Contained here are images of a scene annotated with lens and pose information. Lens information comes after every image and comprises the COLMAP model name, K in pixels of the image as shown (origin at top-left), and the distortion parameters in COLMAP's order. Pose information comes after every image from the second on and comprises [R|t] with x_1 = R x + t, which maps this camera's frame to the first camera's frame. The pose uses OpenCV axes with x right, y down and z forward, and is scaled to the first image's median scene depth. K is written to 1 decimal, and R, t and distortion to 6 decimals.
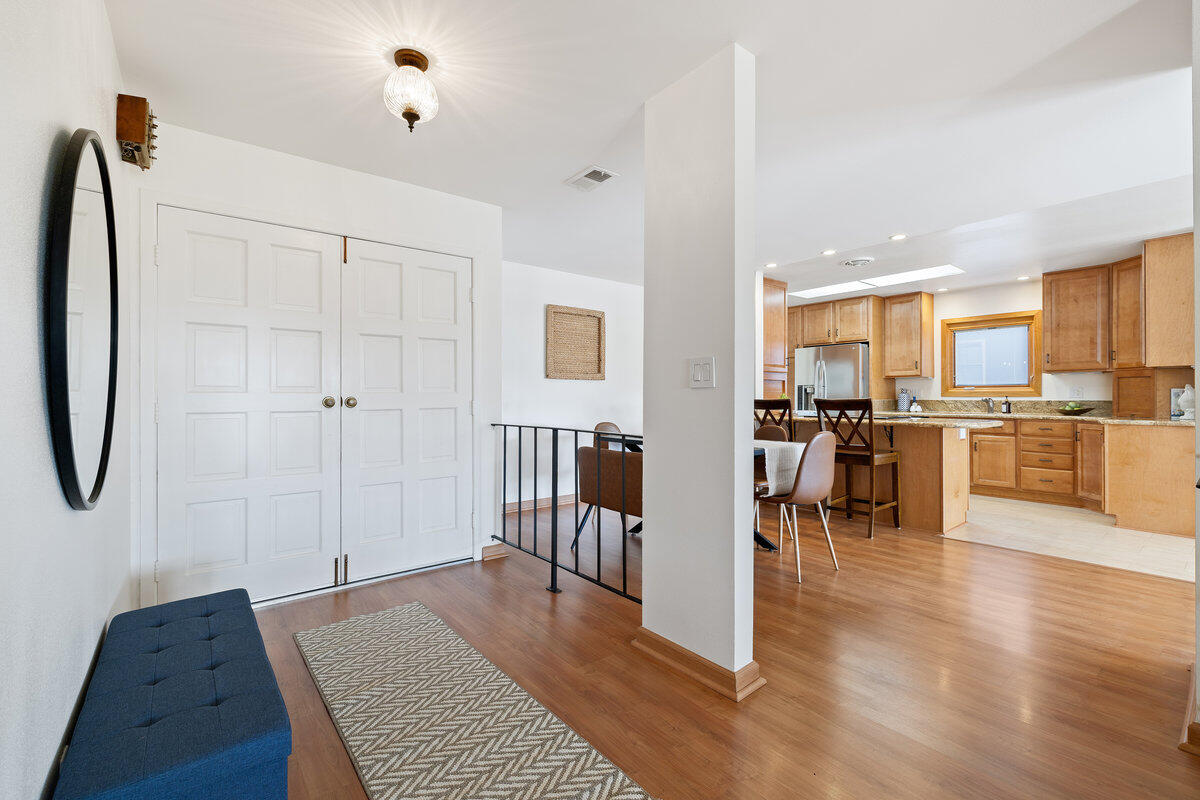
lens RADIAL K [[510.5, 0, 605.1], [0, 510.5, 396.8], [0, 0, 1]] dist [0.008493, 0.000854]
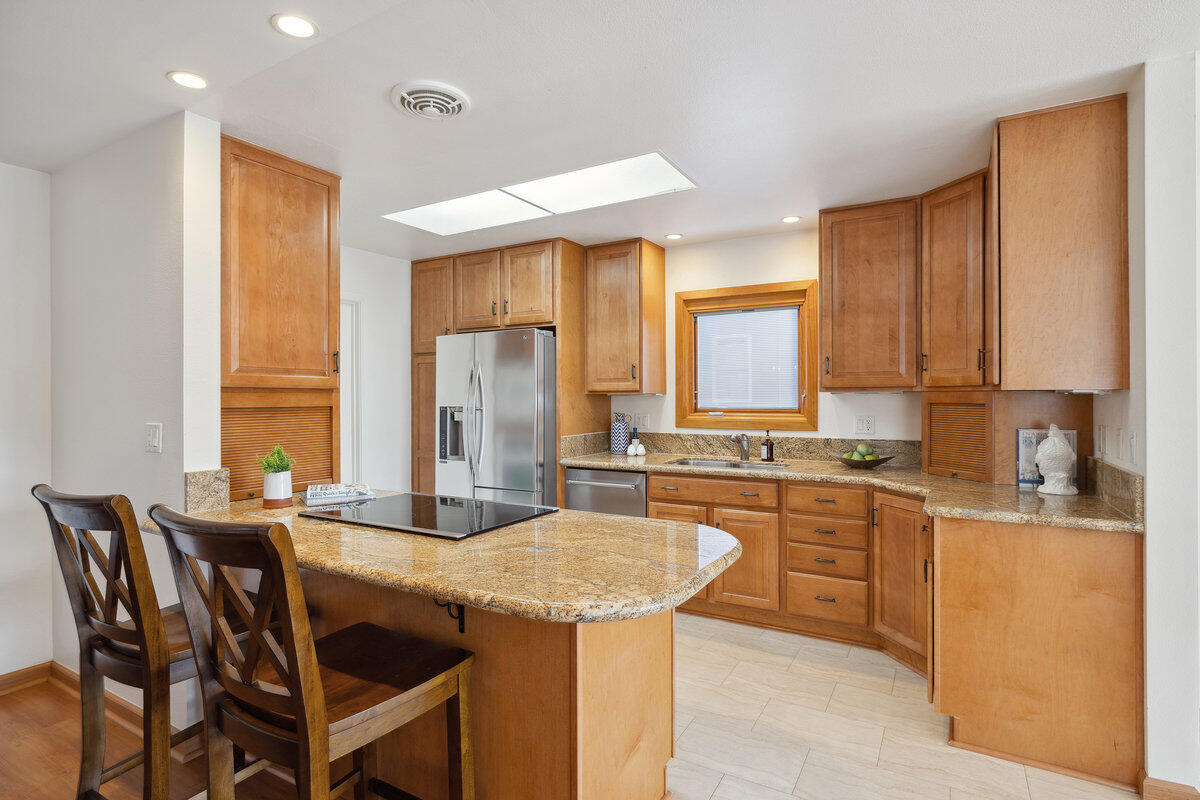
lens RADIAL K [[560.0, 0, 603.2], [0, 560.0, 397.9], [0, 0, 1]] dist [0.000420, 0.000680]
pose [[0.938589, -0.003856, 0.345016, 0.442850], [0.001923, 0.999980, 0.005944, -0.045214], [-0.345032, -0.004916, 0.938578, 0.536254]]
